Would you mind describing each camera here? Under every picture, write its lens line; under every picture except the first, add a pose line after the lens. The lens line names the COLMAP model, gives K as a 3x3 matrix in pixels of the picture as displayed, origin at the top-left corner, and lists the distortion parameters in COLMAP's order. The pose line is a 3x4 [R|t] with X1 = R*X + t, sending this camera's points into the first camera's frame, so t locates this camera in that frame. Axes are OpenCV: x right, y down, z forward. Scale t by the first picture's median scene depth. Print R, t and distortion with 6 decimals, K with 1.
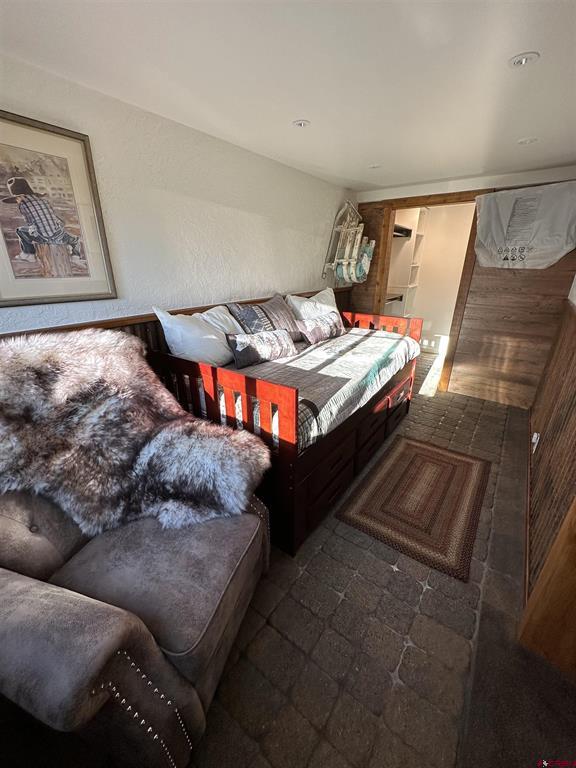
lens RADIAL K [[304.9, 0, 288.2], [0, 304.9, 382.4], [0, 0, 1]] dist [0.000413, 0.000141]
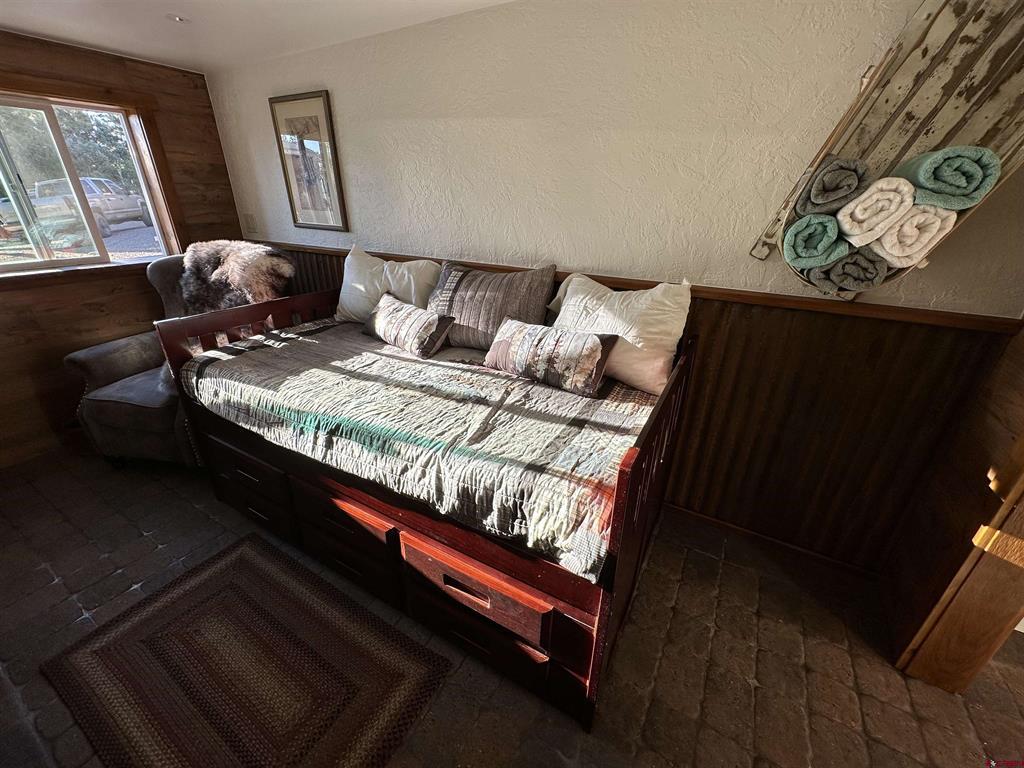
lens RADIAL K [[406.6, 0, 514.3], [0, 406.6, 384.1], [0, 0, 1]] dist [0.000413, 0.000141]
pose [[0.115770, 0.415827, -0.902045, 0.938394], [-0.381939, 0.856964, 0.346026, -0.465581], [0.916908, 0.304467, 0.258031, 1.142977]]
